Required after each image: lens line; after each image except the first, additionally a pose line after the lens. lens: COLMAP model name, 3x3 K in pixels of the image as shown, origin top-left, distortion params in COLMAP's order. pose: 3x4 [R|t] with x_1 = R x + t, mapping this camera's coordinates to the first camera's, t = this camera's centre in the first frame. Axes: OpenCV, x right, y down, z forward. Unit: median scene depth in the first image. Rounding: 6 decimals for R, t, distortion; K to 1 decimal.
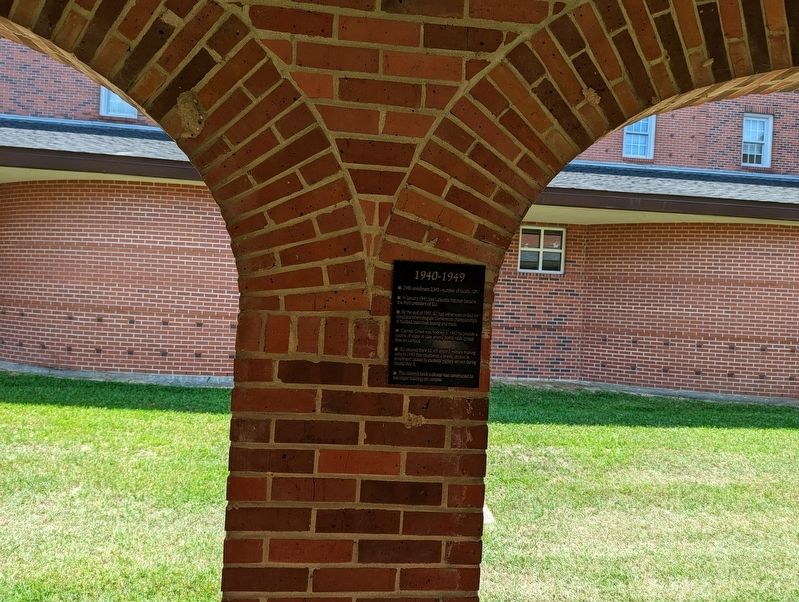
lens RADIAL K [[571.1, 0, 407.6], [0, 571.1, 299.2], [0, 0, 1]] dist [0.031659, -0.042000]
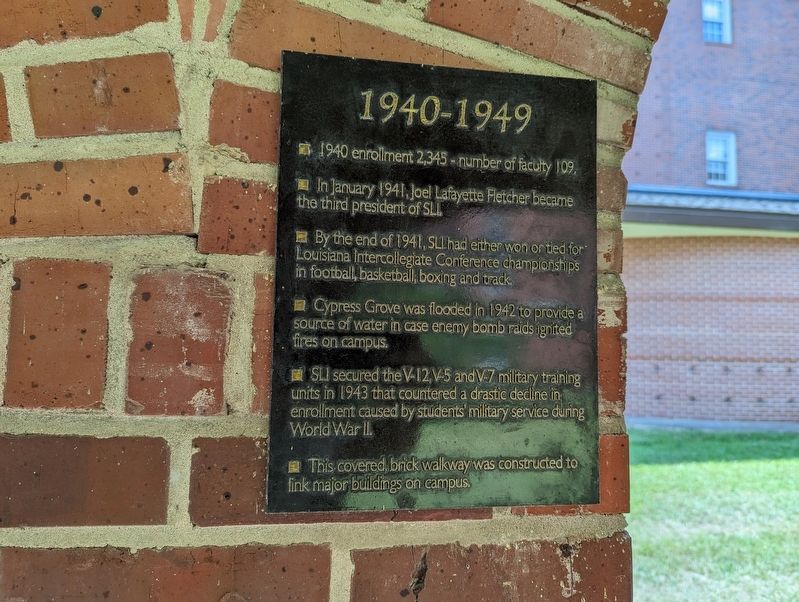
lens RADIAL K [[571.1, 0, 406.1], [0, 571.1, 294.8], [0, 0, 1]] dist [0.031659, -0.042000]
pose [[0.997573, -0.030504, 0.062598, 0.014820], [0.034837, 0.996984, -0.069349, 0.068801], [-0.060293, 0.071362, 0.995627, 0.714073]]
